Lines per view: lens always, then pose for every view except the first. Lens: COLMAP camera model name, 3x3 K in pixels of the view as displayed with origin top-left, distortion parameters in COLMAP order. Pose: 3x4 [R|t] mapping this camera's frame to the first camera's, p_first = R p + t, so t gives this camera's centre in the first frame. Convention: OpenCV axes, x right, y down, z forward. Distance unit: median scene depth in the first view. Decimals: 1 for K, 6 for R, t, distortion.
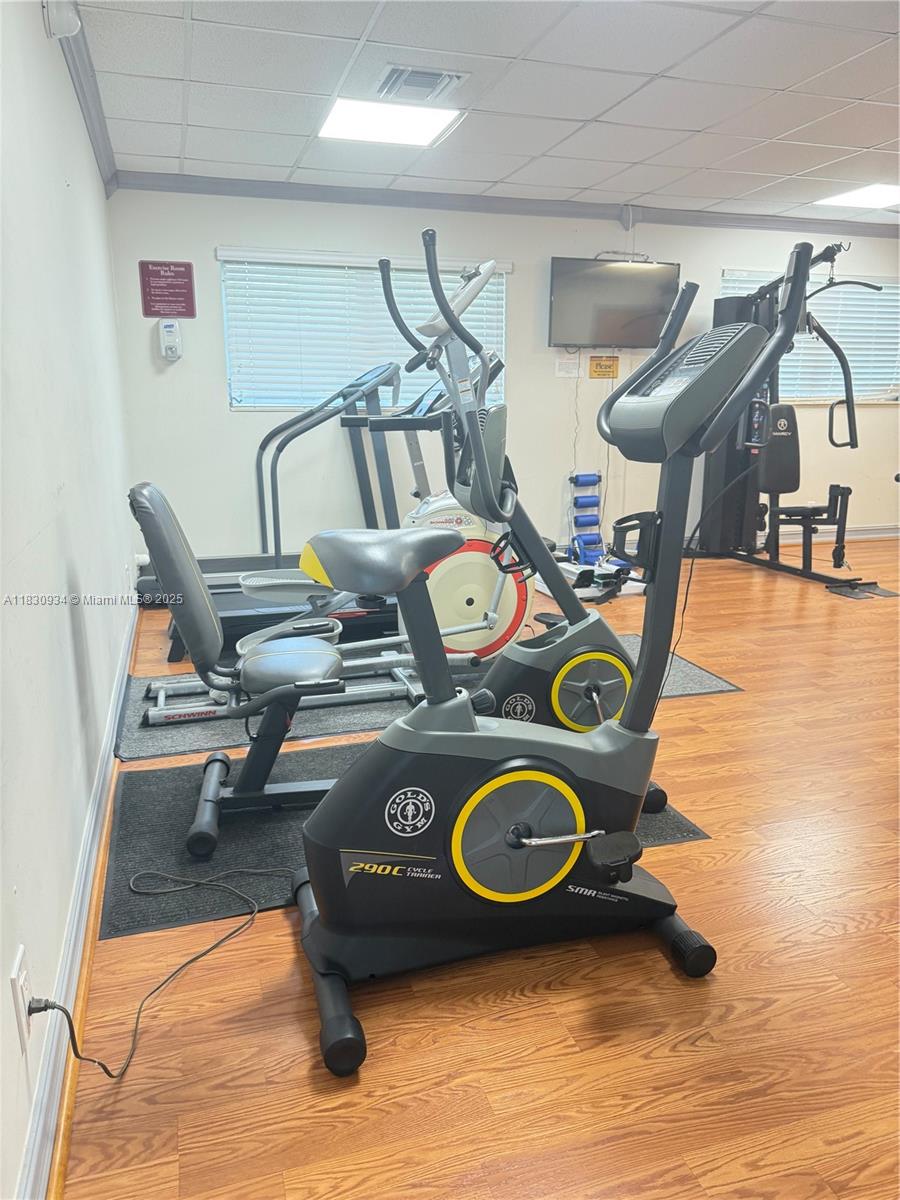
lens RADIAL K [[829.2, 0, 444.4], [0, 829.2, 601.9], [0, 0, 1]] dist [-0.007820, -0.008723]
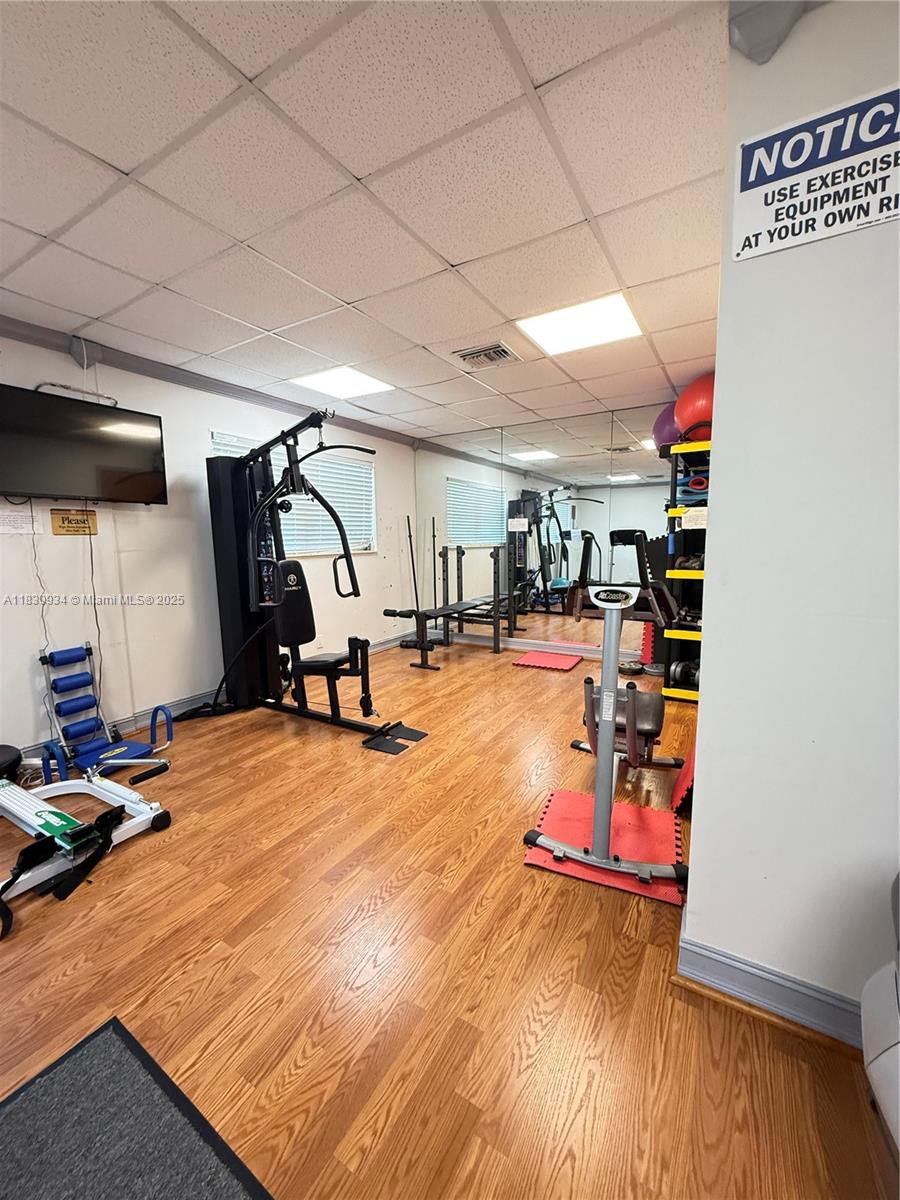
lens RADIAL K [[480.6, 0, 452.8], [0, 480.6, 603.7], [0, 0, 1]] dist [-0.004217, 0.000174]
pose [[0.739744, -0.094680, 0.666194, 0.153251], [0.163048, 0.985768, -0.040950, -0.127154], [-0.652835, 0.138914, 0.744654, 0.424357]]
